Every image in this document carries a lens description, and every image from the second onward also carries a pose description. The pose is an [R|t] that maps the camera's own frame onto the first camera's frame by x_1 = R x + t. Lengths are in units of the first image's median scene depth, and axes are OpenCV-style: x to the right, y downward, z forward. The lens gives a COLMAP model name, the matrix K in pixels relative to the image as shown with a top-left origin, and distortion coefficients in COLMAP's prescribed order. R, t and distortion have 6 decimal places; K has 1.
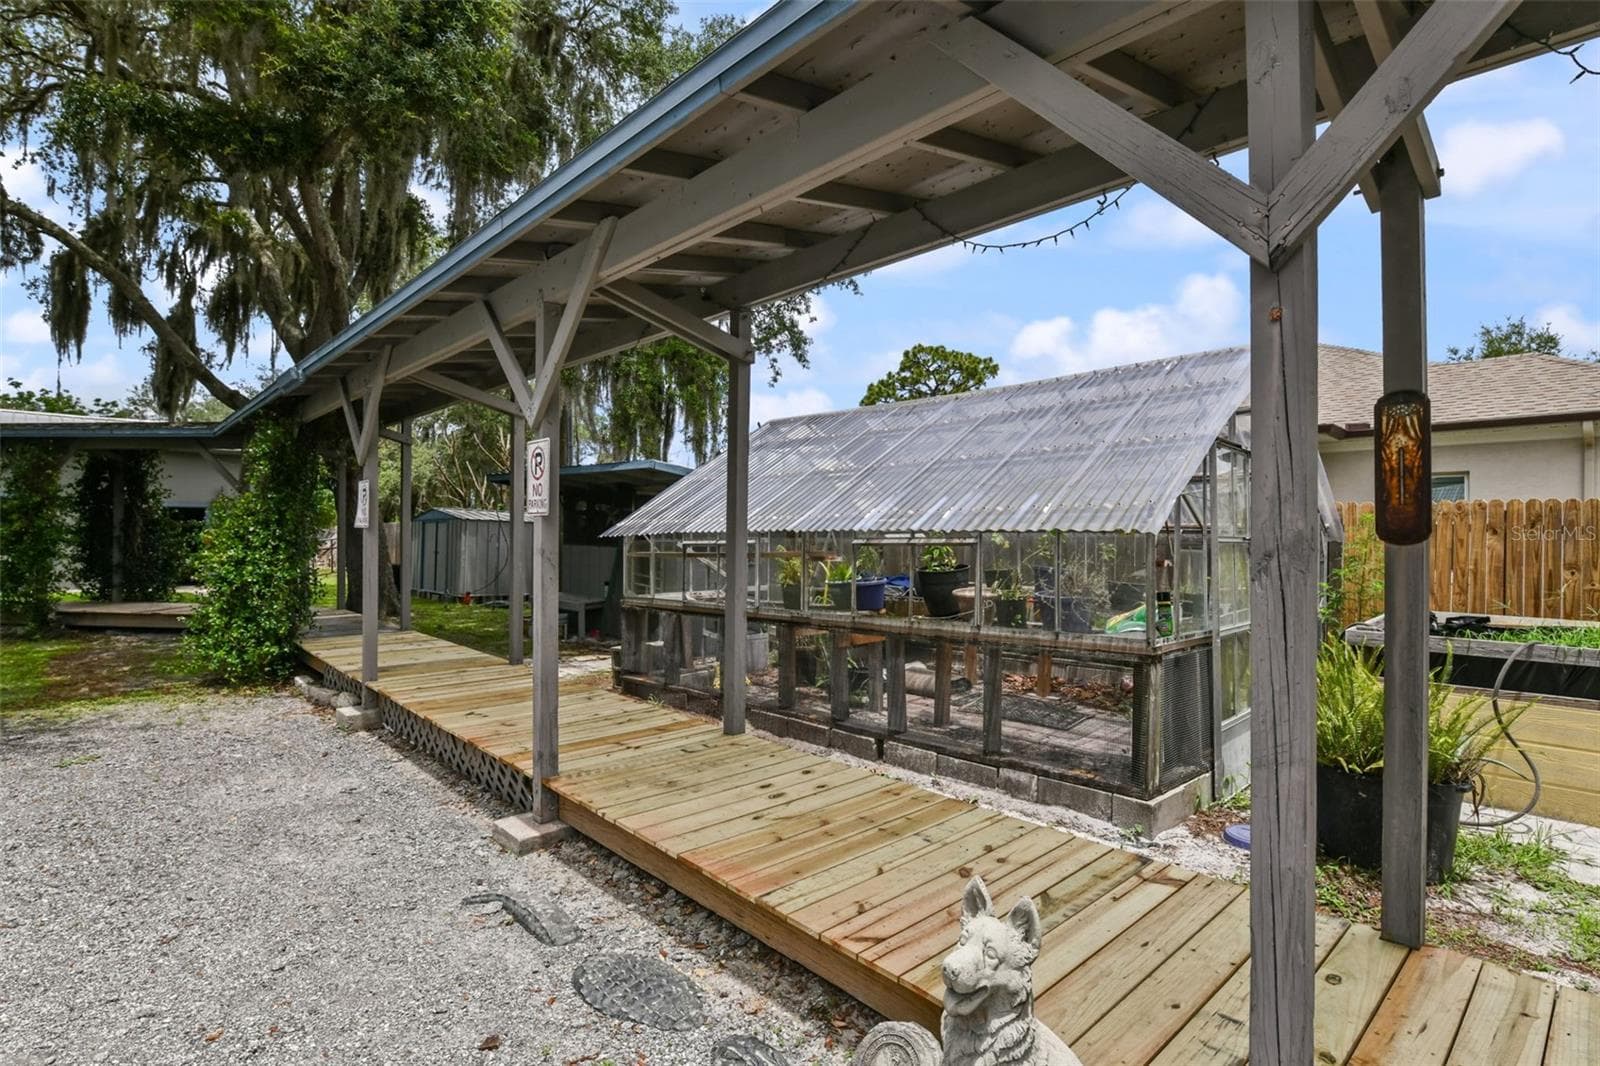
lens RADIAL K [[781.6, 0, 800.0], [0, 781.6, 533.0], [0, 0, 1]] dist [-0.000736, -0.000155]
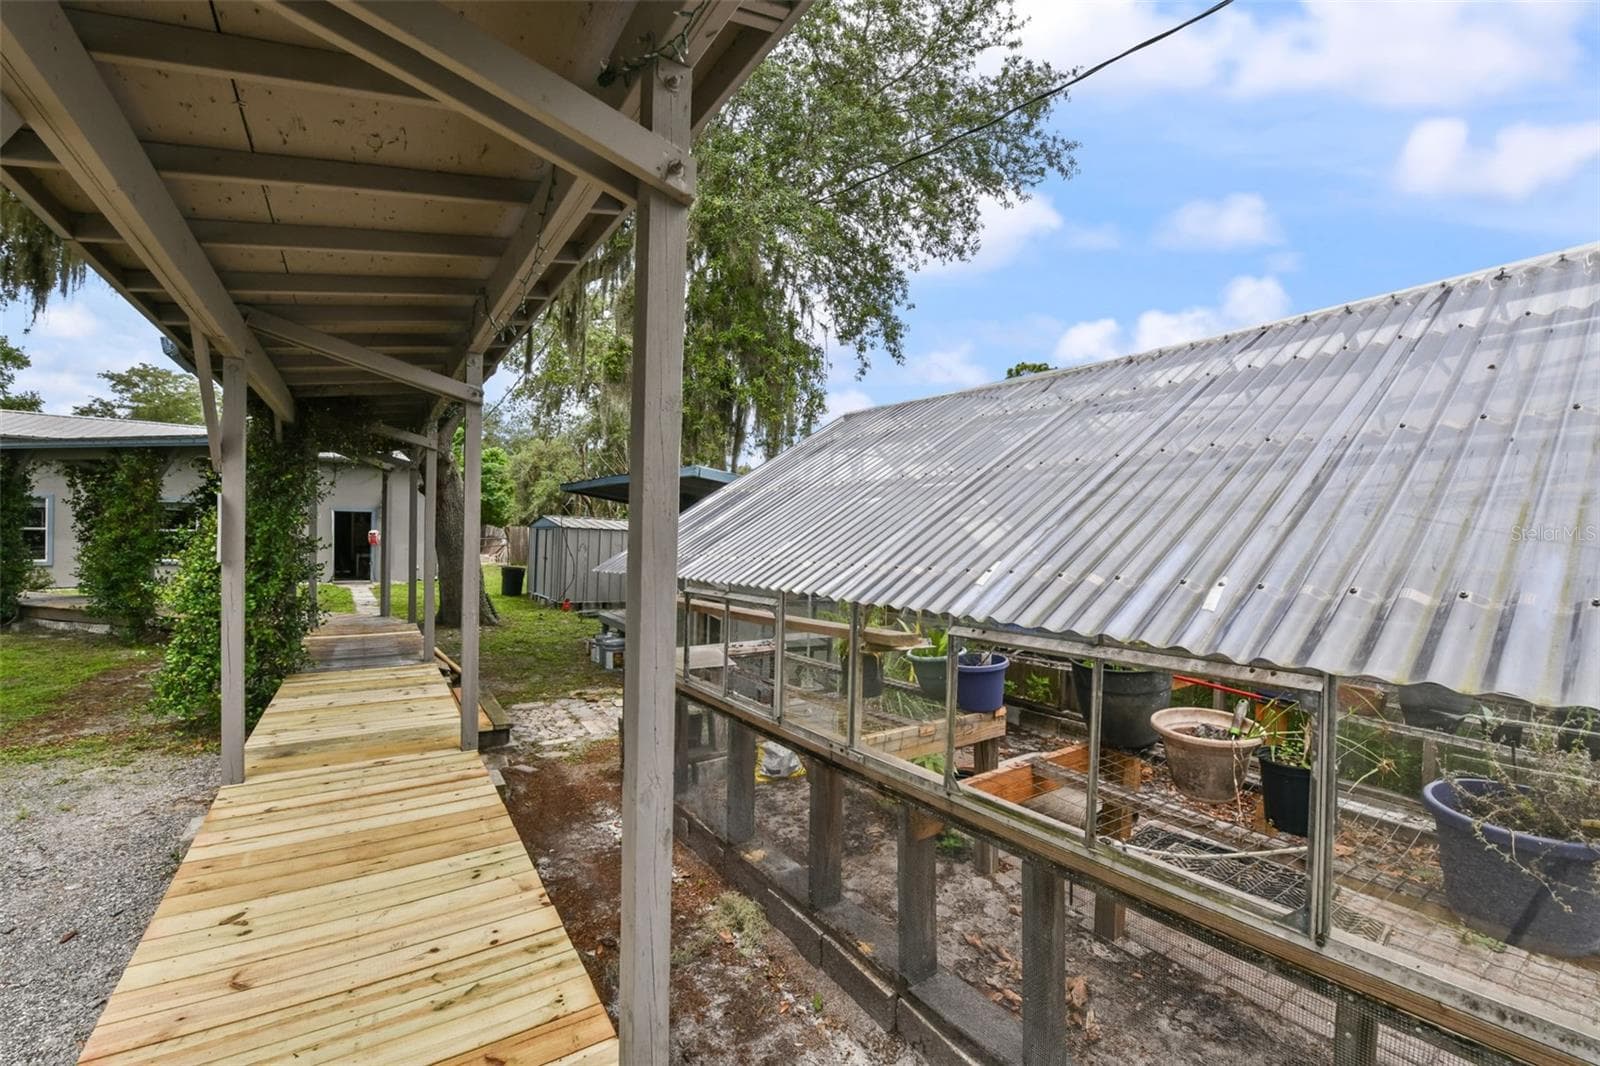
lens RADIAL K [[653.1, 0, 794.3], [0, 653.1, 532.5], [0, 0, 1]] dist [-0.000835, -0.000166]
pose [[0.984348, 0.013768, -0.175698, 0.022376], [-0.013744, 0.999905, 0.001356, -0.022026], [0.175700, 0.001080, 0.984443, 0.288996]]
